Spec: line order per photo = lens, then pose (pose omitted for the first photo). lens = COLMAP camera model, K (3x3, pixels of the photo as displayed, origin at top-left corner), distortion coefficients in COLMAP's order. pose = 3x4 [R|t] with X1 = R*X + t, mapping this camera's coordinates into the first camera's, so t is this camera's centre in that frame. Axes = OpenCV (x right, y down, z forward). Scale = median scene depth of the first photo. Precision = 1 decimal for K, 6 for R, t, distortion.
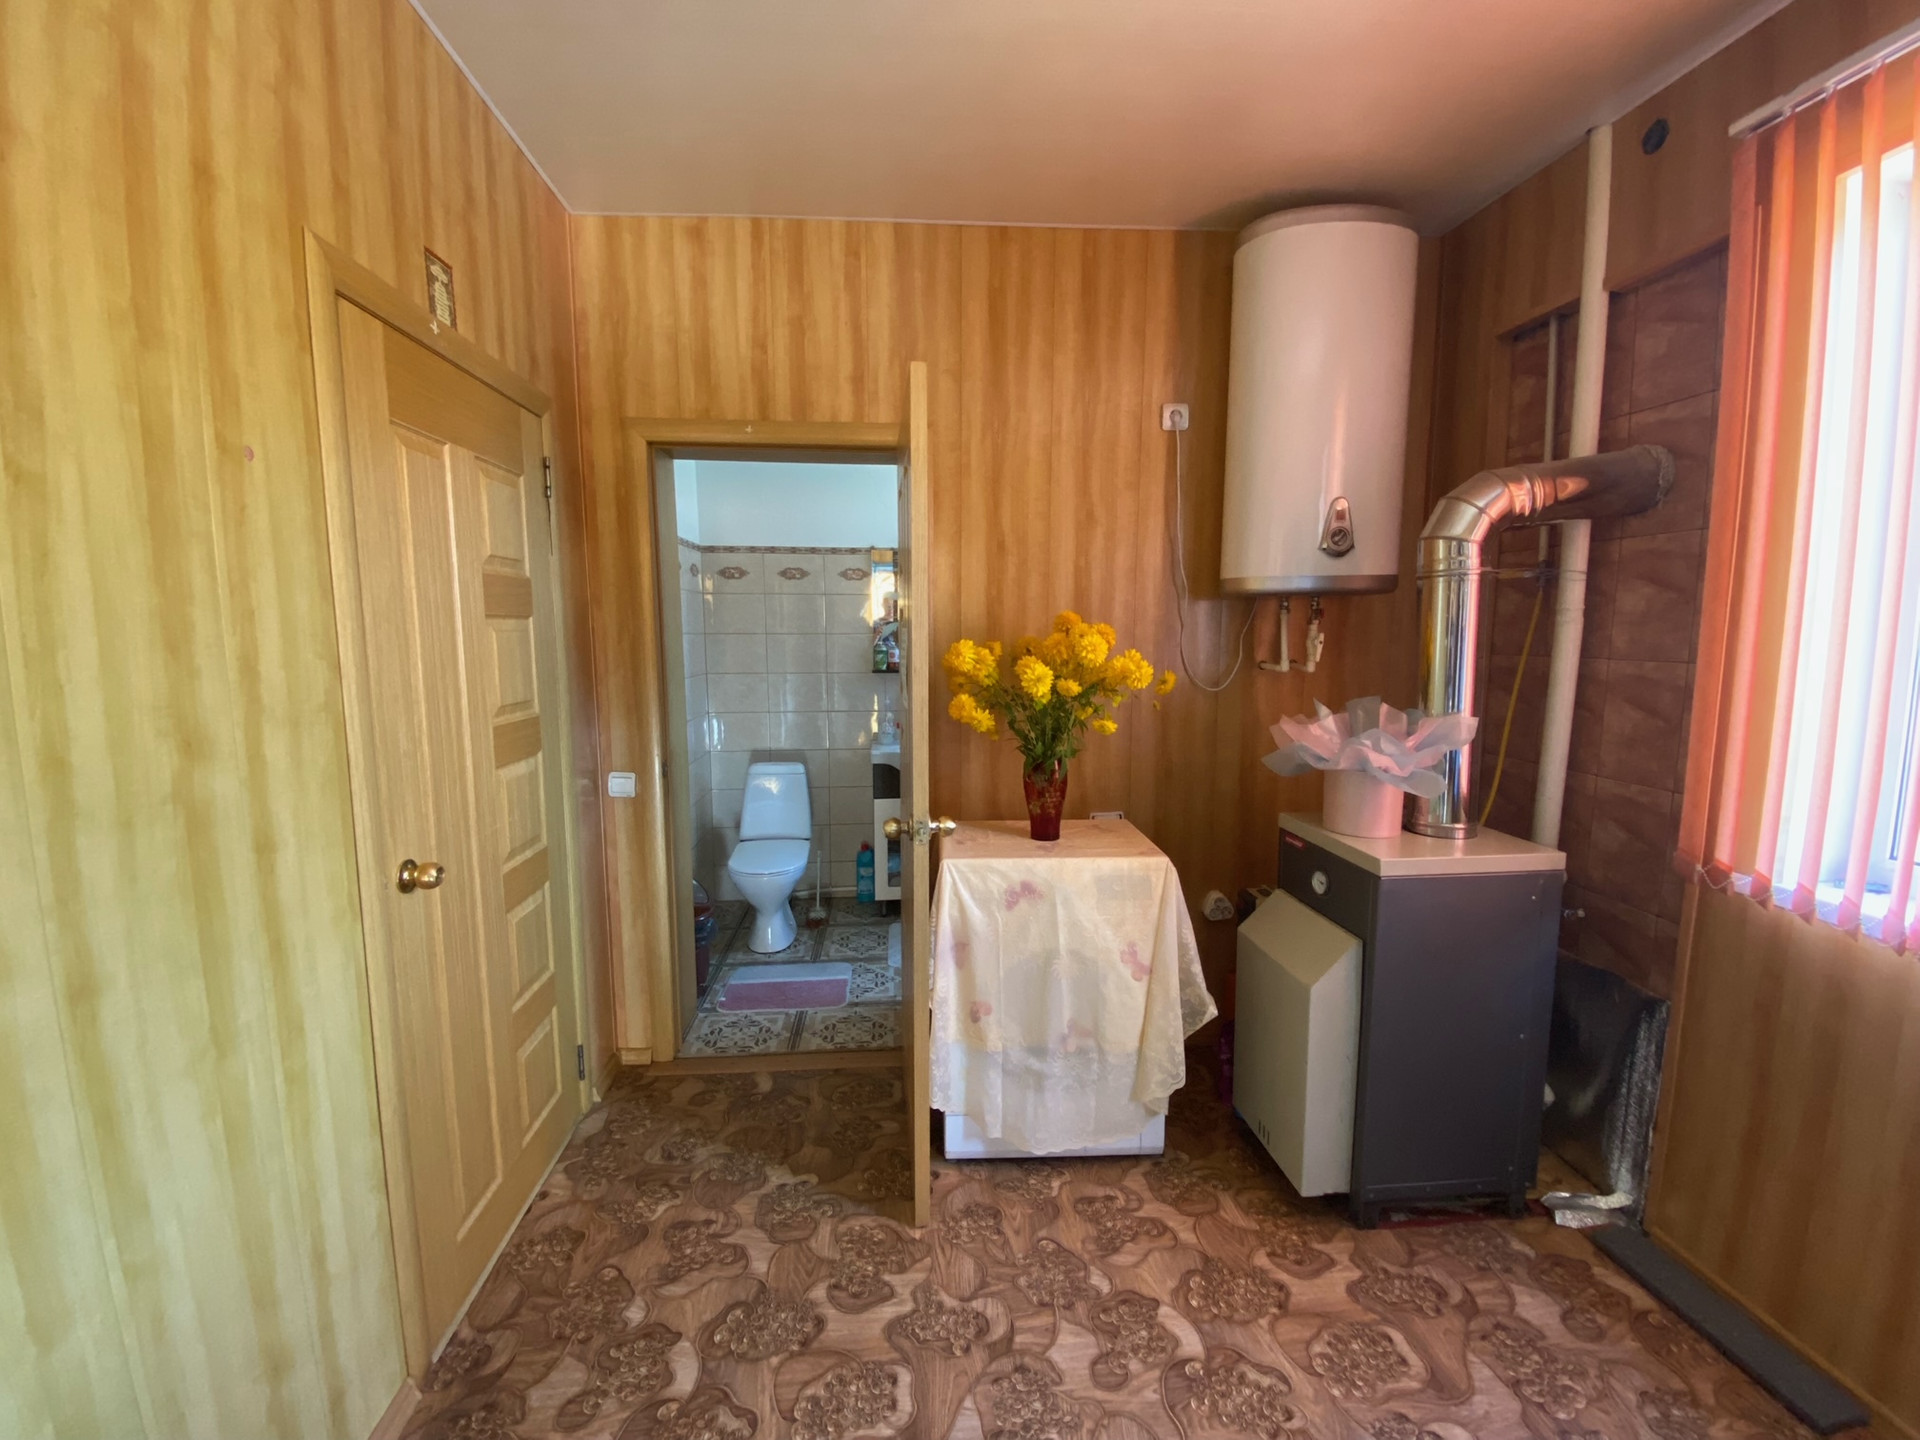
lens RADIAL K [[785.8, 0, 961.5], [0, 785.8, 716.4], [0, 0, 1]] dist [-0.034416, -0.002032]
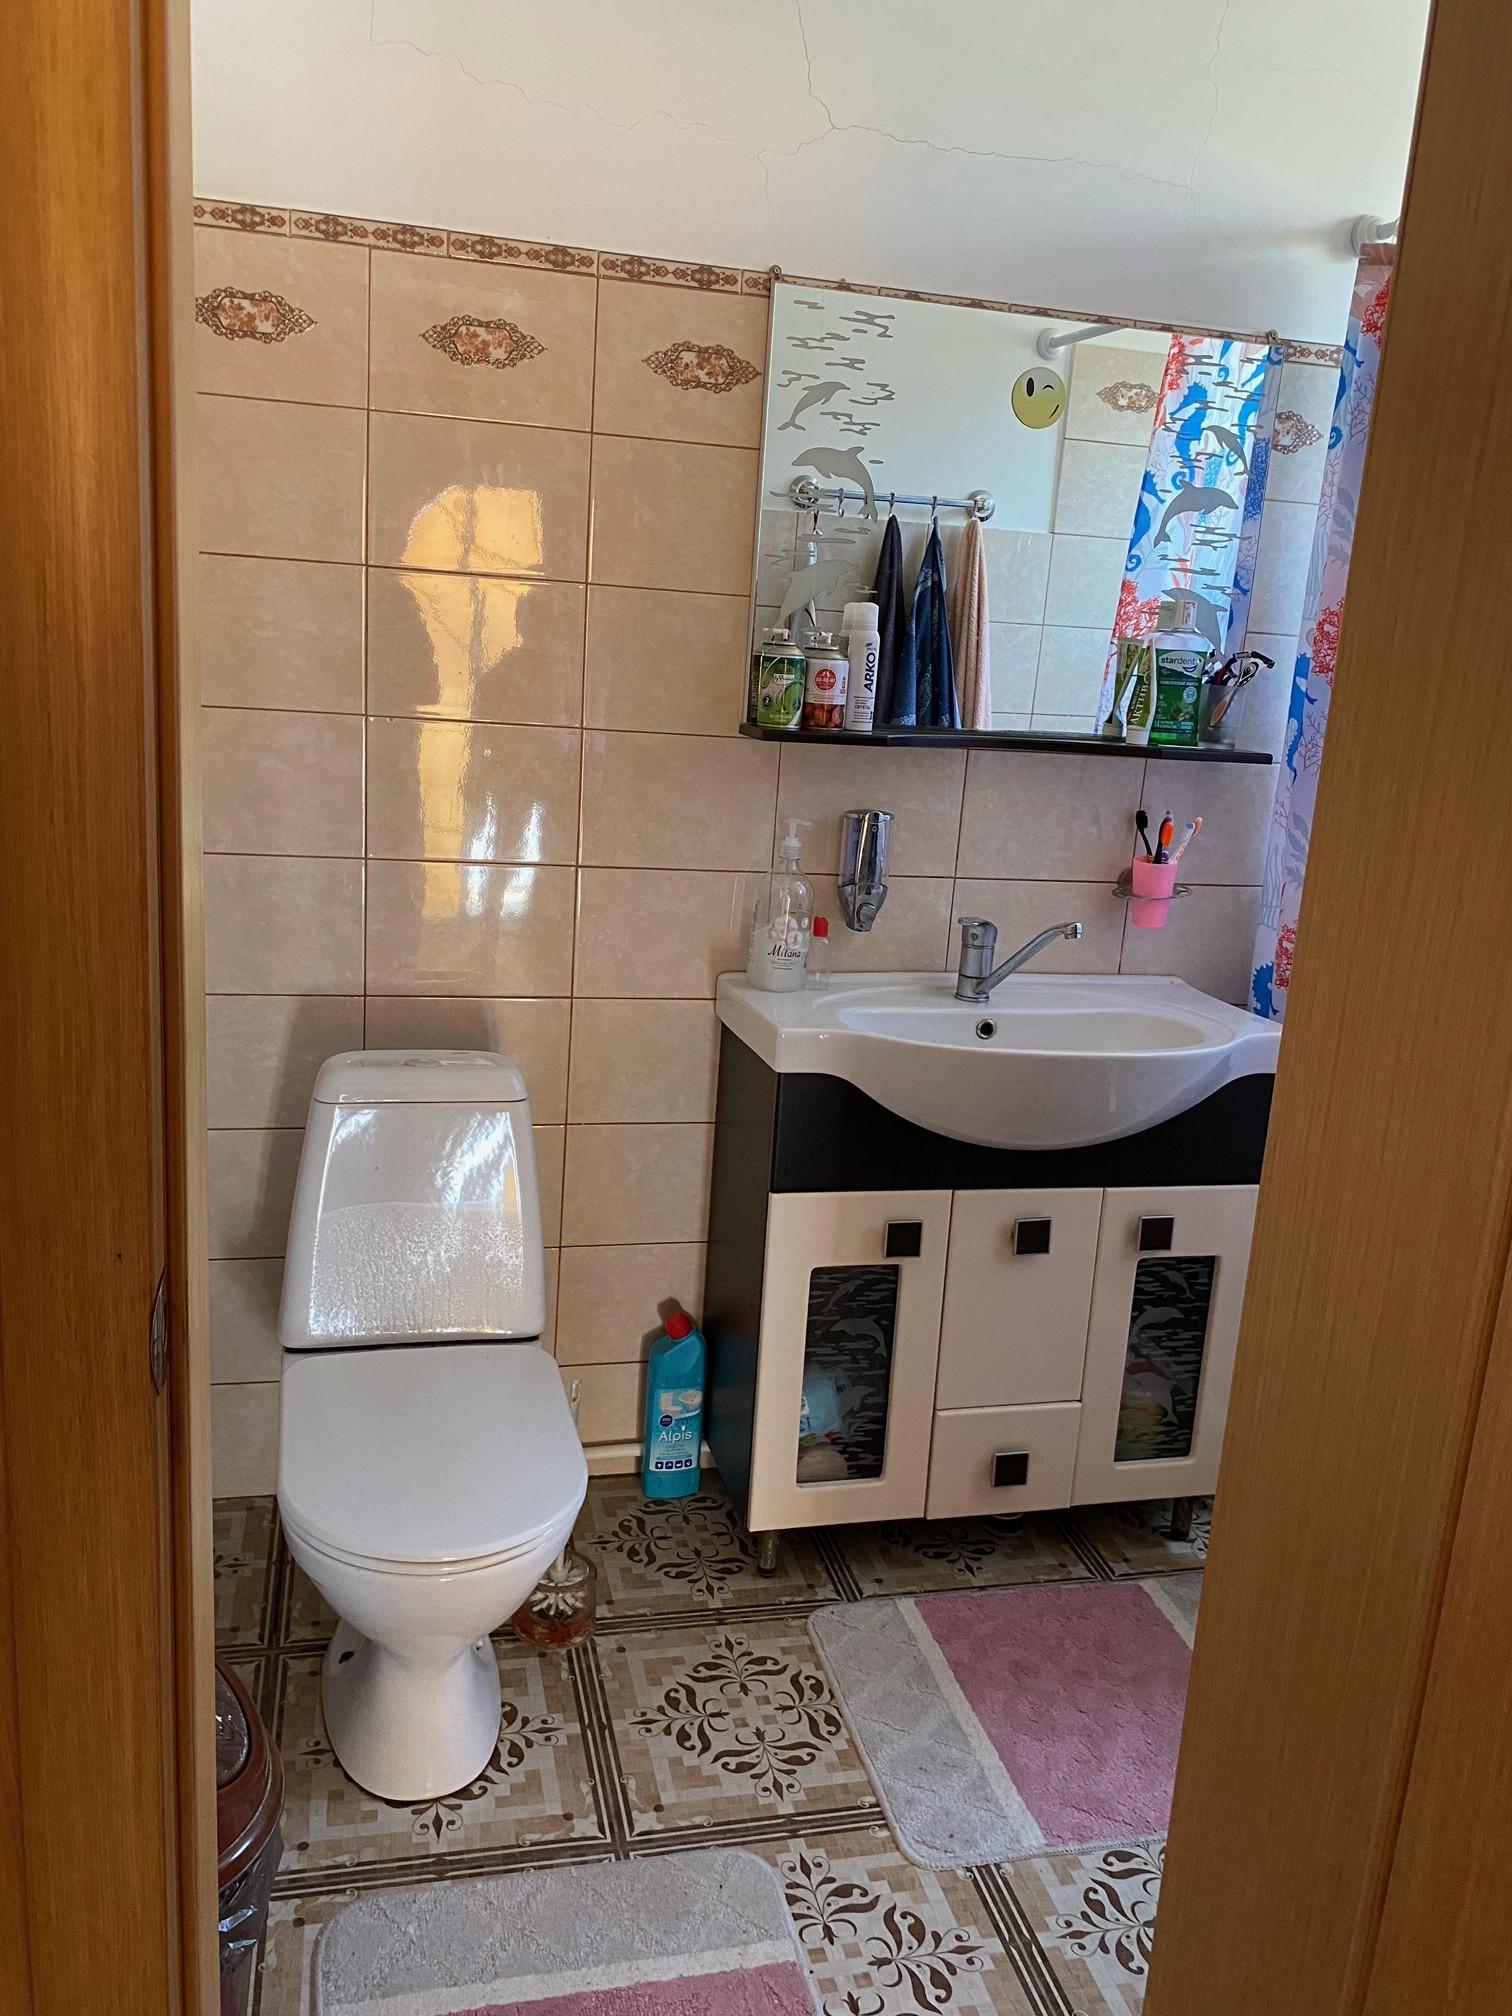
lens RADIAL K [[1545.6, 0, 754.1], [0, 1545.6, 1010.4], [0, 0, 1]] dist [-0.053022, -0.004451]
pose [[0.986078, 0.025951, 0.164245, -0.221340], [-0.048018, 0.990106, 0.131848, -0.035351], [-0.159199, -0.137899, 0.977568, 0.496439]]
